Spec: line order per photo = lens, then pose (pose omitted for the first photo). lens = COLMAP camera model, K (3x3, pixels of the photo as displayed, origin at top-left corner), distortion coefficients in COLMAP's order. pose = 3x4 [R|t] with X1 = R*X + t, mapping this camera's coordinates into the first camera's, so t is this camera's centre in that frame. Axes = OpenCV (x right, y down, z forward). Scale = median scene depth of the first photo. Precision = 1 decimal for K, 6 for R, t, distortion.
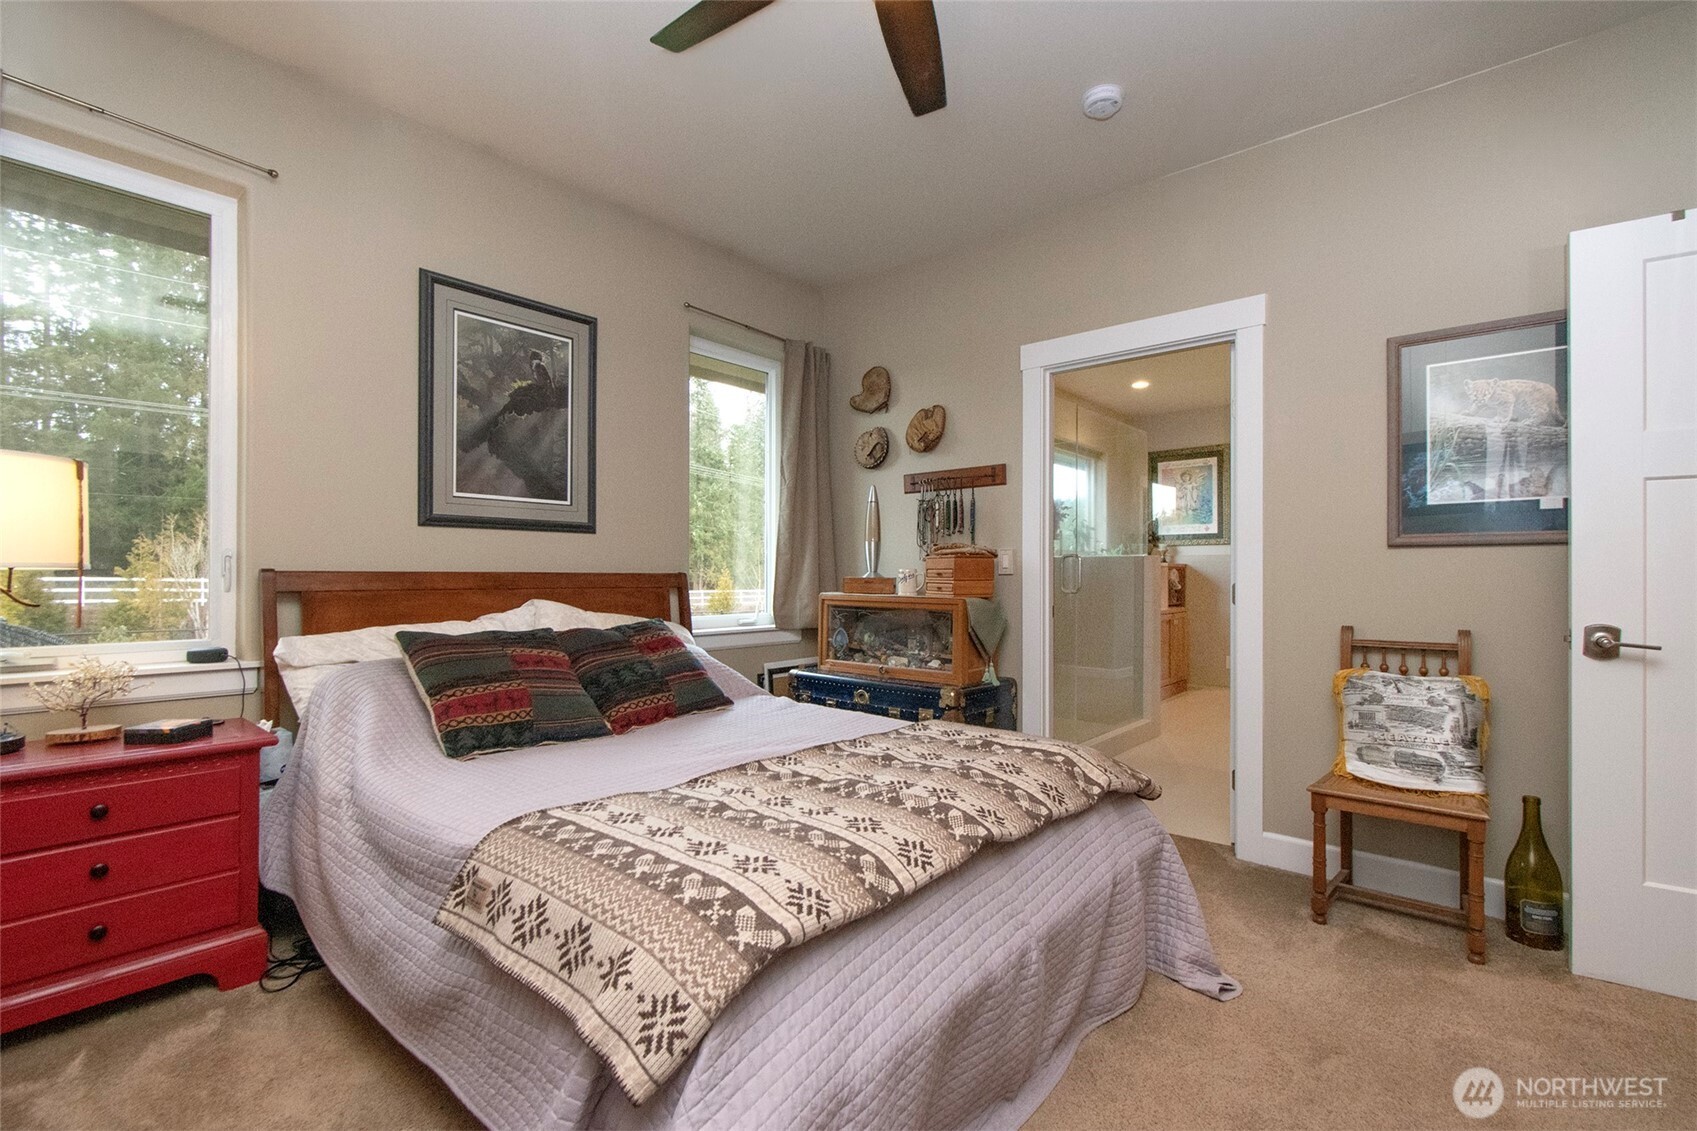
lens RADIAL K [[773.7, 0, 849.1], [0, 773.7, 571.0], [0, 0, 1]] dist [0.000773, 0.000618]
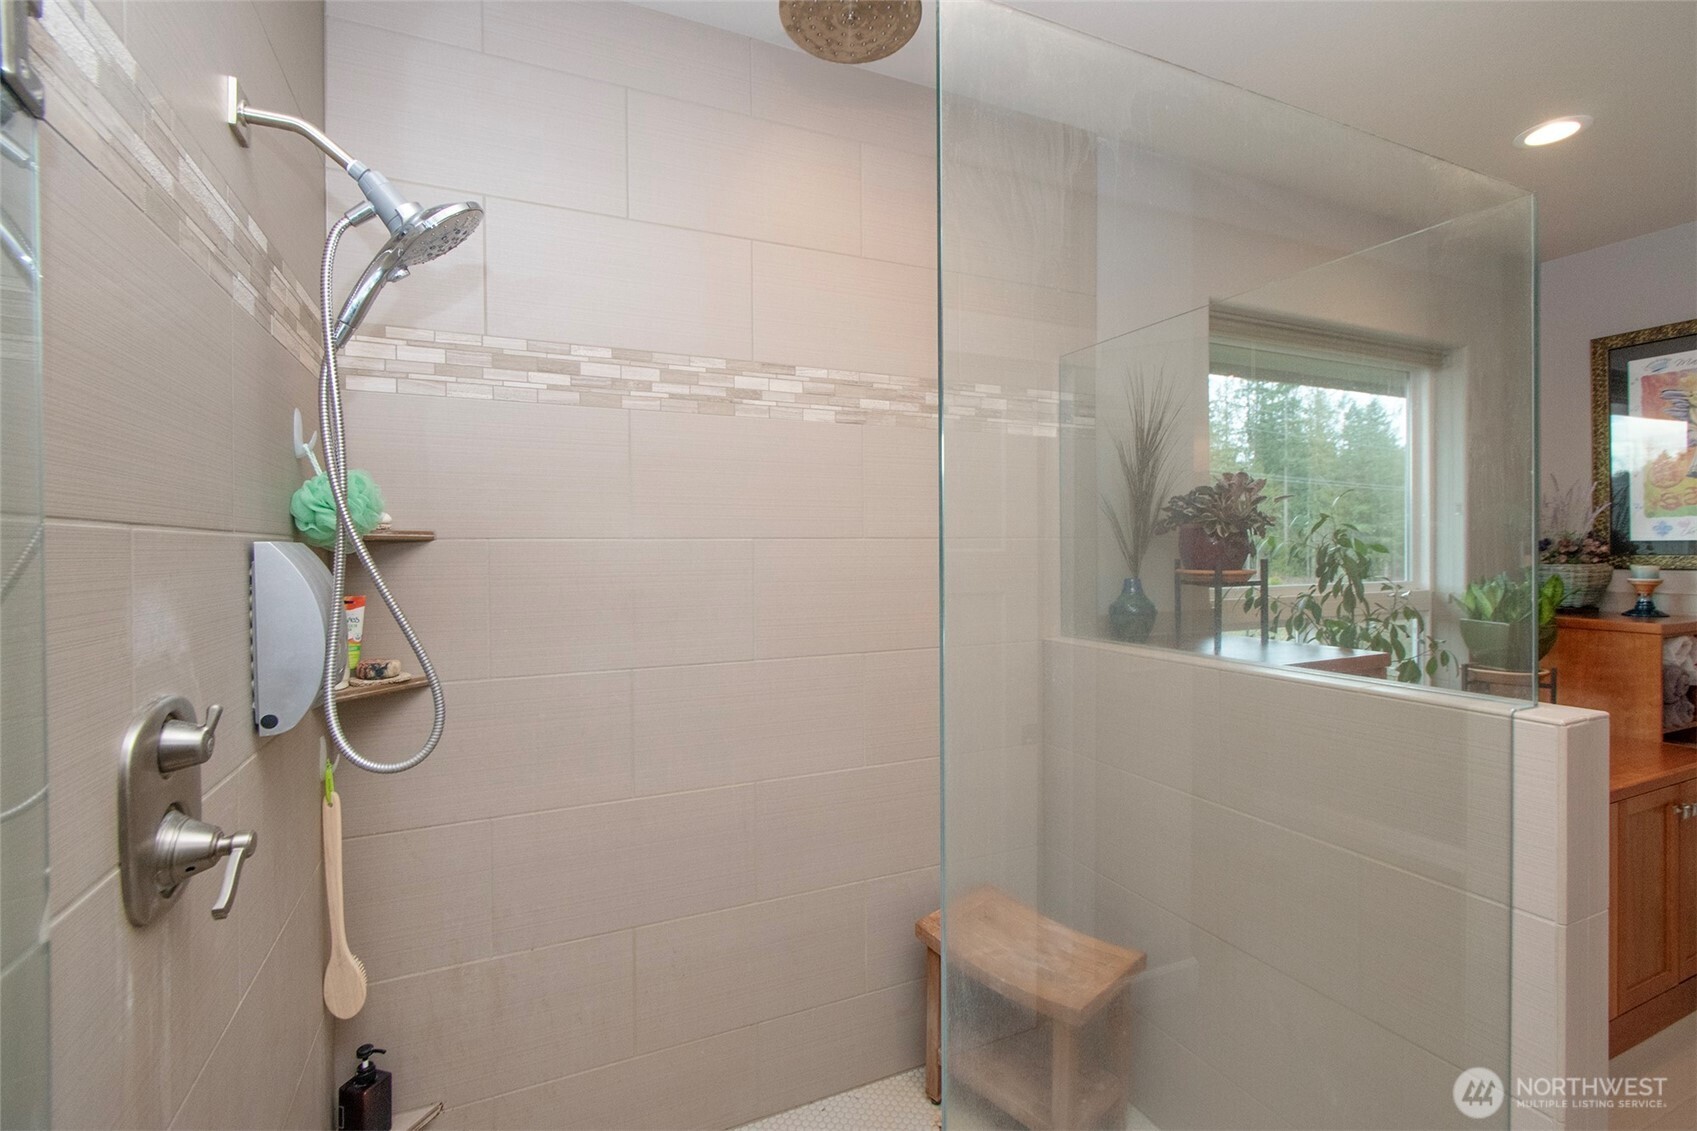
lens RADIAL K [[773.7, 0, 852.4], [0, 773.7, 554.6], [0, 0, 1]] dist [0.000773, 0.000618]
pose [[0.910726, -0.007254, -0.412948, 0.197242], [0.006445, 0.999974, -0.003350, -0.040937], [0.412961, 0.000390, 0.910749, 0.464217]]
